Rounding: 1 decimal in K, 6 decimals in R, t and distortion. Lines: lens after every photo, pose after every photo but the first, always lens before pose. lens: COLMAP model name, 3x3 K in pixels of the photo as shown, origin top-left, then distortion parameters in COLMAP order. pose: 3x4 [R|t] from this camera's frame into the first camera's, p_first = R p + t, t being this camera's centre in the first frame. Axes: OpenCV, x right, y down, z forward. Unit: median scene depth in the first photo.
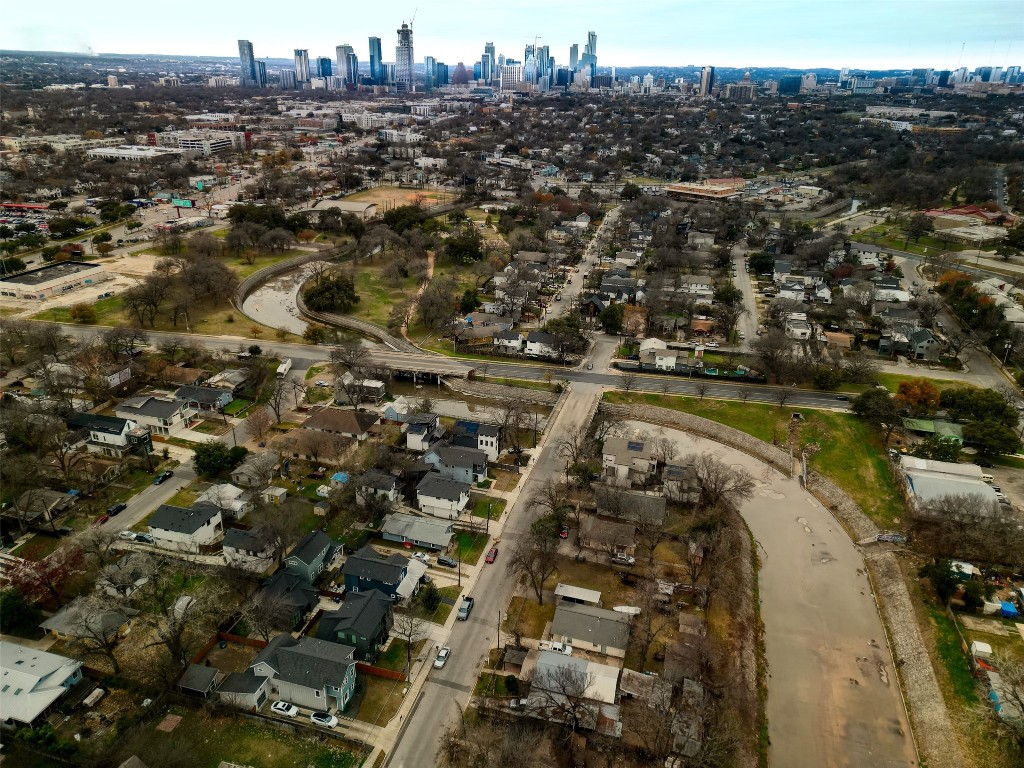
lens RADIAL K [[711.1, 0, 514.2], [0, 711.1, 375.9], [0, 0, 1]] dist [0.071773, -0.063567]
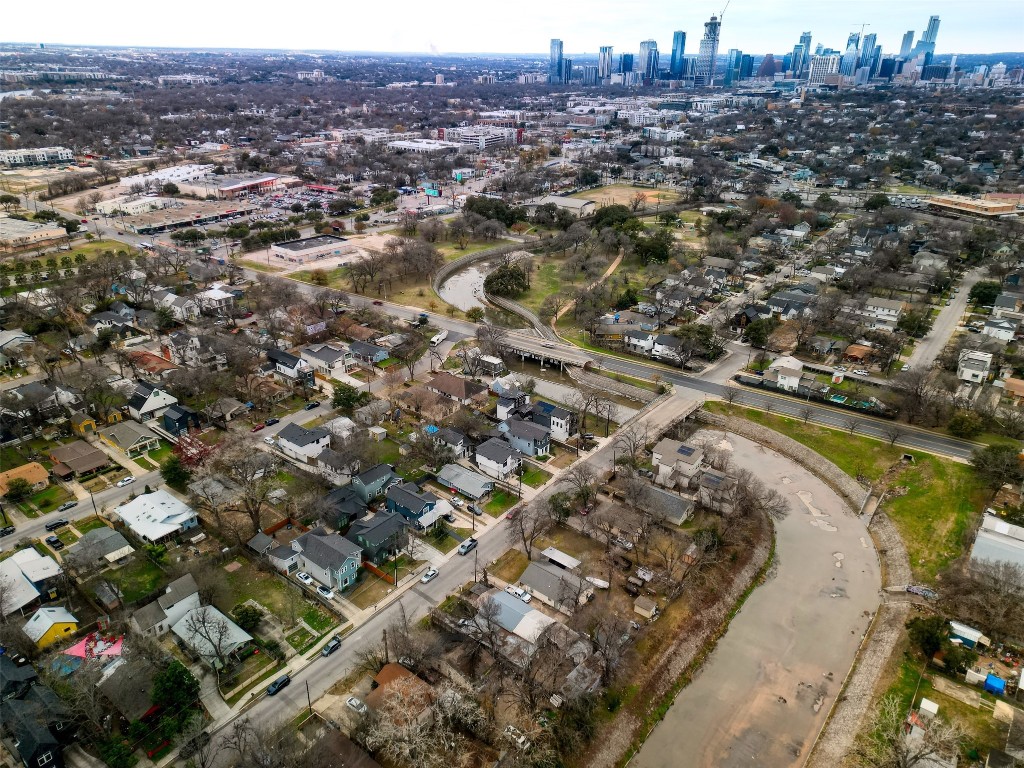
lens RADIAL K [[711.1, 0, 510.4], [0, 711.1, 373.3], [0, 0, 1]] dist [0.071773, -0.063567]
pose [[0.921544, 0.145891, -0.359824, 0.251443], [-0.143804, 0.989065, 0.032720, -0.009648], [0.360663, 0.021591, 0.932446, -0.067095]]
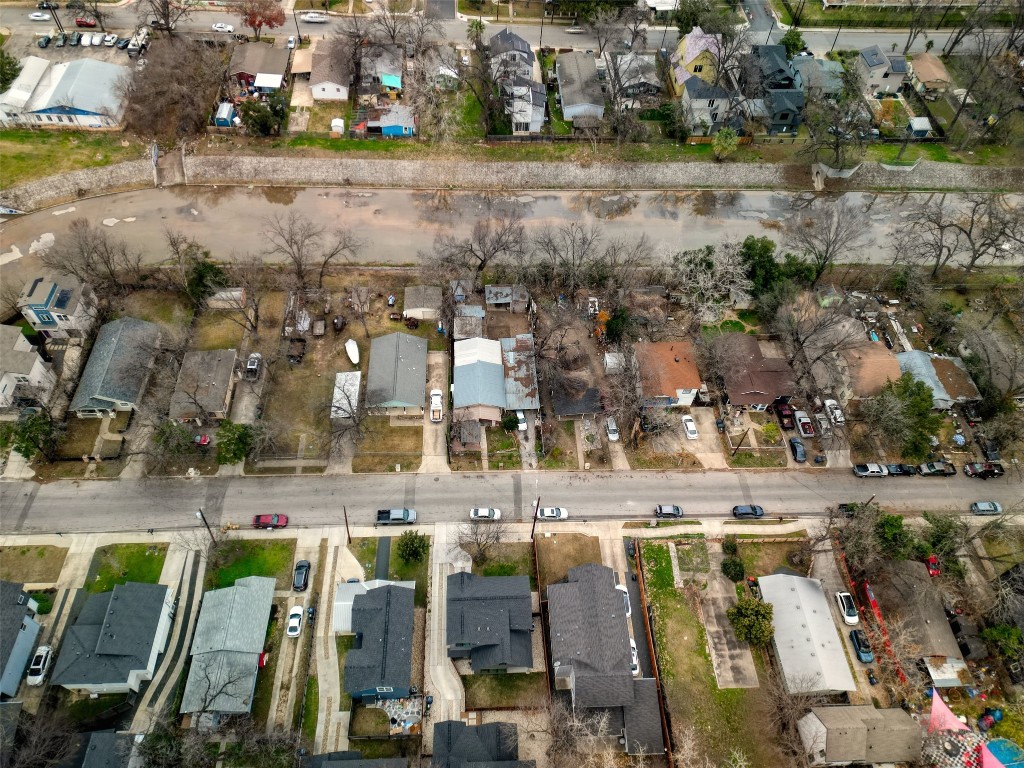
lens RADIAL K [[711.1, 0, 514.8], [0, 711.1, 376.3], [0, 0, 1]] dist [0.071773, -0.063567]
pose [[-0.315331, -0.775500, 0.546961, -0.254170], [0.320446, 0.455499, 0.830563, -0.199065], [-0.893242, 0.437174, 0.104873, 0.485408]]
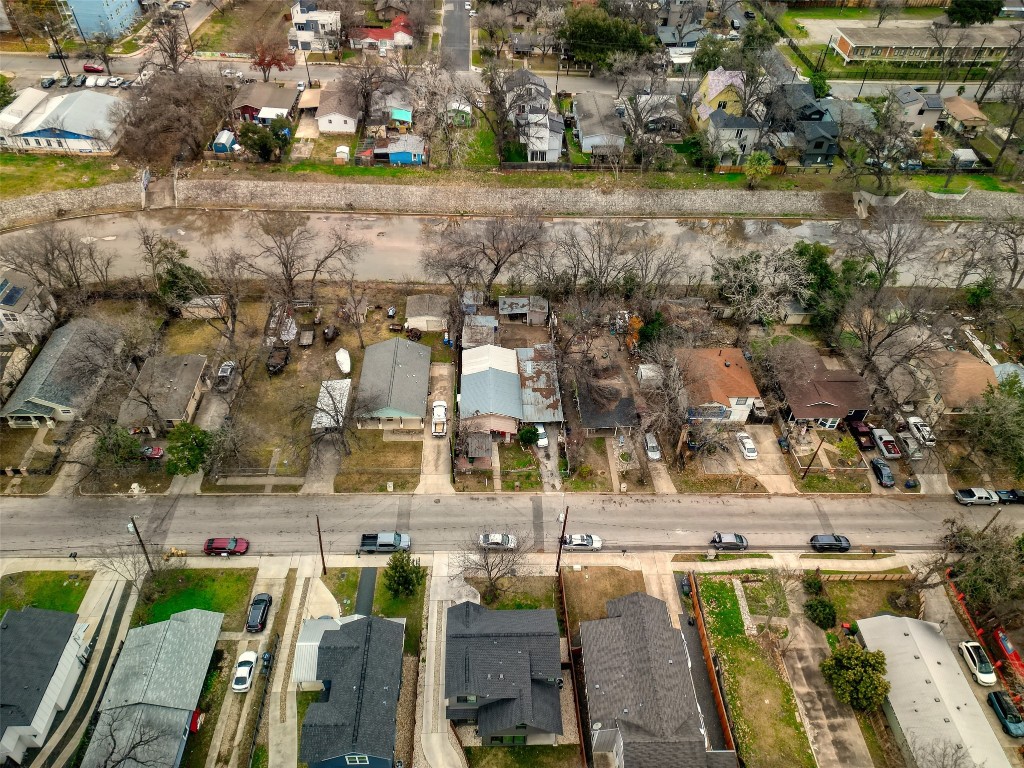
lens RADIAL K [[711.1, 0, 513.6], [0, 711.1, 377.3], [0, 0, 1]] dist [0.071773, -0.063567]
pose [[-0.304204, -0.676461, 0.670716, -0.256367], [0.330056, 0.585627, 0.740340, -0.095921], [-0.893601, 0.446589, 0.045120, 0.529798]]
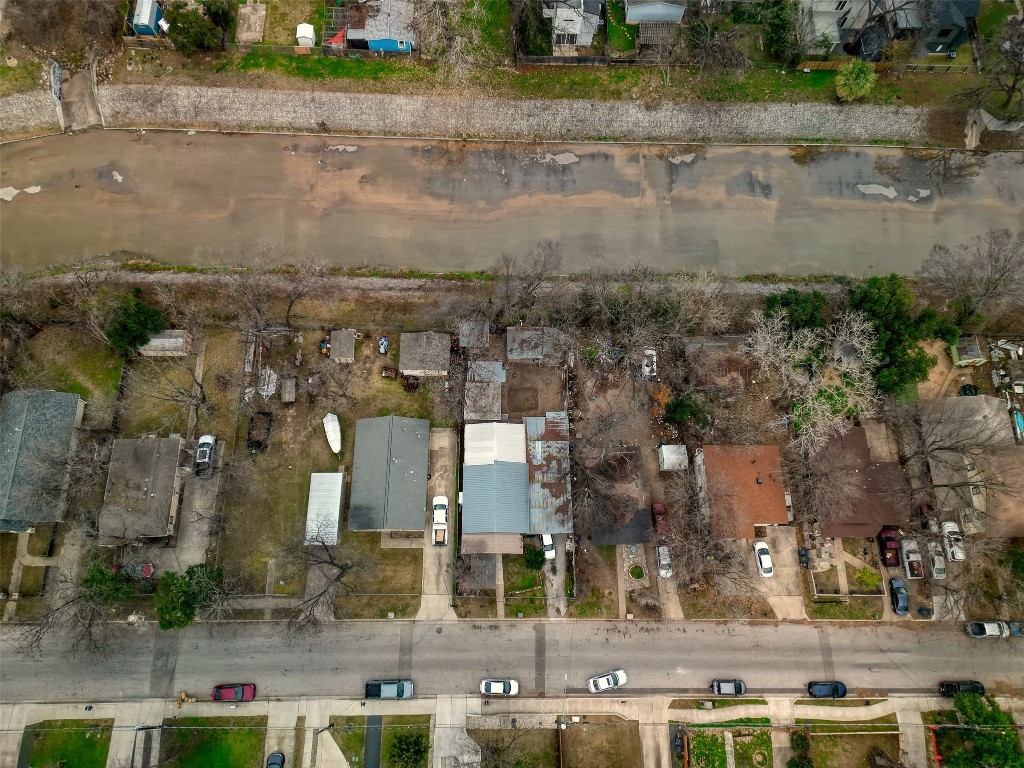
lens RADIAL K [[711.1, 0, 514.2], [0, 711.1, 381.3], [0, 0, 1]] dist [0.071773, -0.063567]
pose [[-0.274848, -0.920294, 0.278420, -0.017580], [0.330453, 0.181517, 0.926203, -0.152986], [-0.902917, 0.346570, 0.254224, 0.430890]]
